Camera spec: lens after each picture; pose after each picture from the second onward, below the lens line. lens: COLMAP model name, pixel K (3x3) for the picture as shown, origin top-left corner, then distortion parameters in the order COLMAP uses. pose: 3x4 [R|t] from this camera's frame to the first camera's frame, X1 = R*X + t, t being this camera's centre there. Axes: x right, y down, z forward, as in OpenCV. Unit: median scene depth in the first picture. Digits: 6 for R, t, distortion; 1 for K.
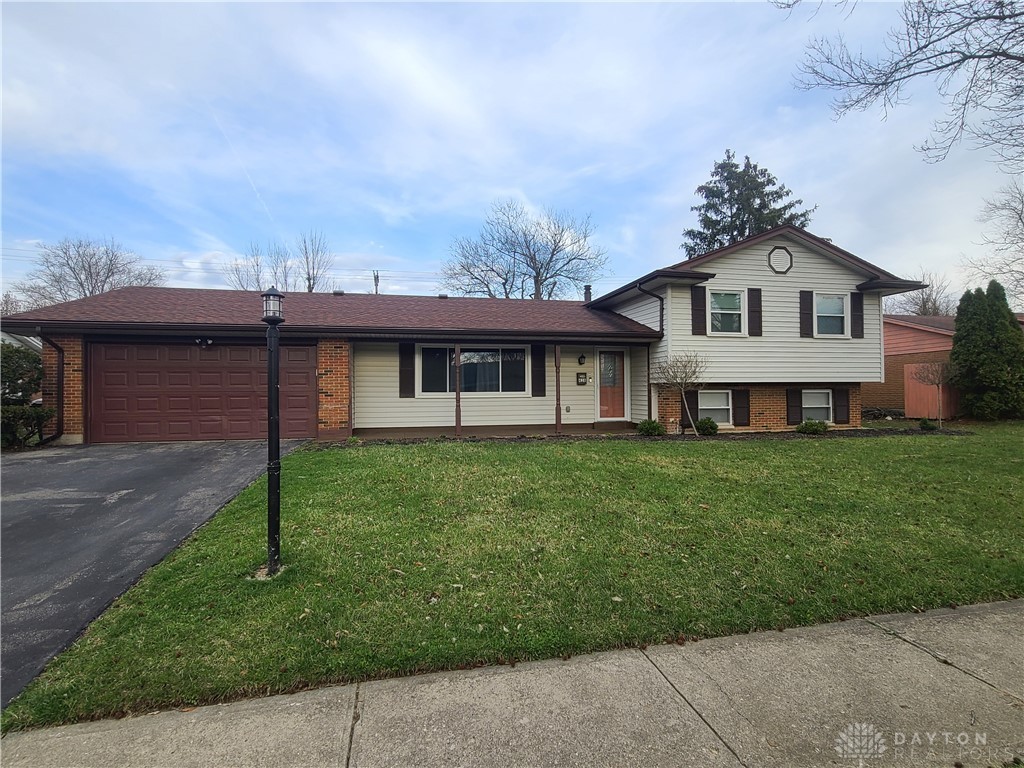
lens RADIAL K [[500.7, 0, 507.1], [0, 500.7, 383.7], [0, 0, 1]] dist [-0.005652, -0.001008]
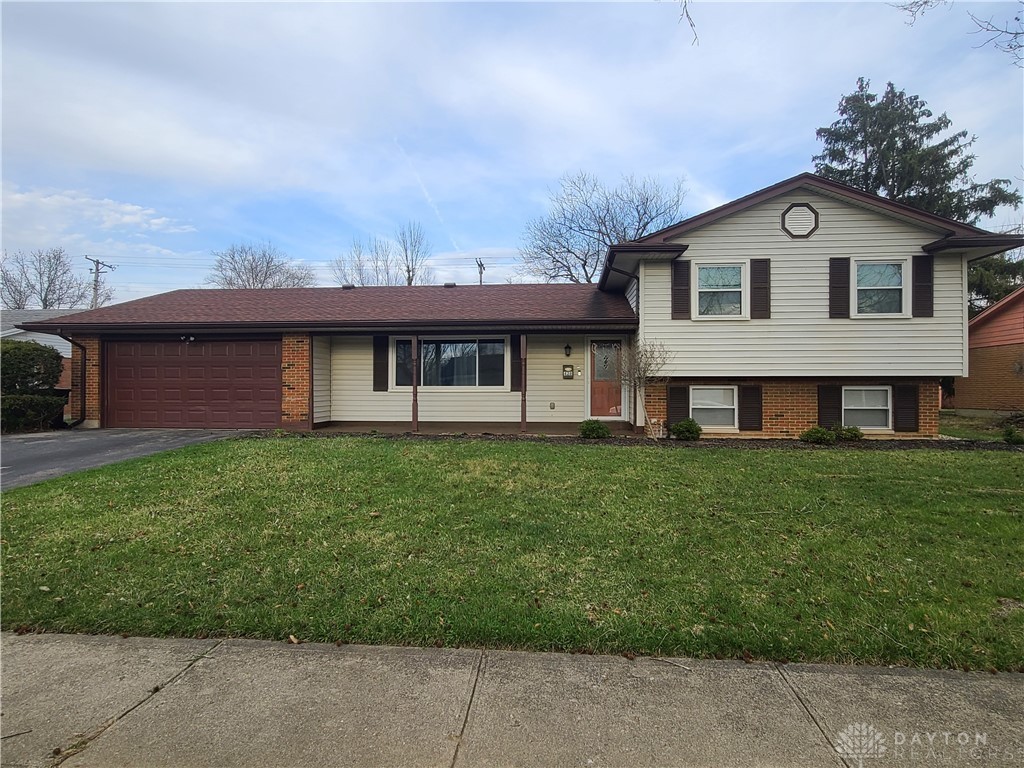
lens RADIAL K [[549.6, 0, 513.0], [0, 549.6, 380.8], [0, 0, 1]] dist [-0.002342, -0.002934]
pose [[0.957243, 0.004077, -0.289256, 0.354591], [-0.001876, 0.999967, 0.007884, -0.001667], [0.289279, -0.007004, 0.957219, 0.041042]]
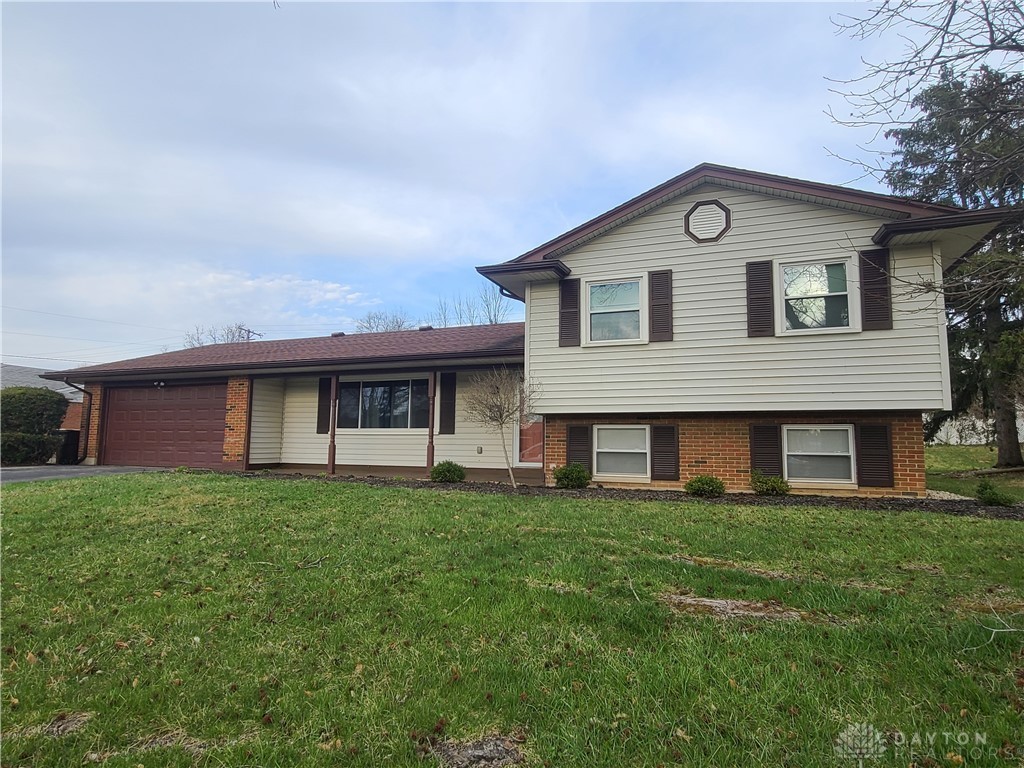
lens RADIAL K [[549.6, 0, 520.4], [0, 549.6, 384.8], [0, 0, 1]] dist [-0.002342, -0.002934]
pose [[0.848707, -0.042001, -0.527193, 0.684545], [-0.005135, 0.996140, -0.087628, 0.024202], [0.528838, 0.077077, 0.845216, 0.283427]]
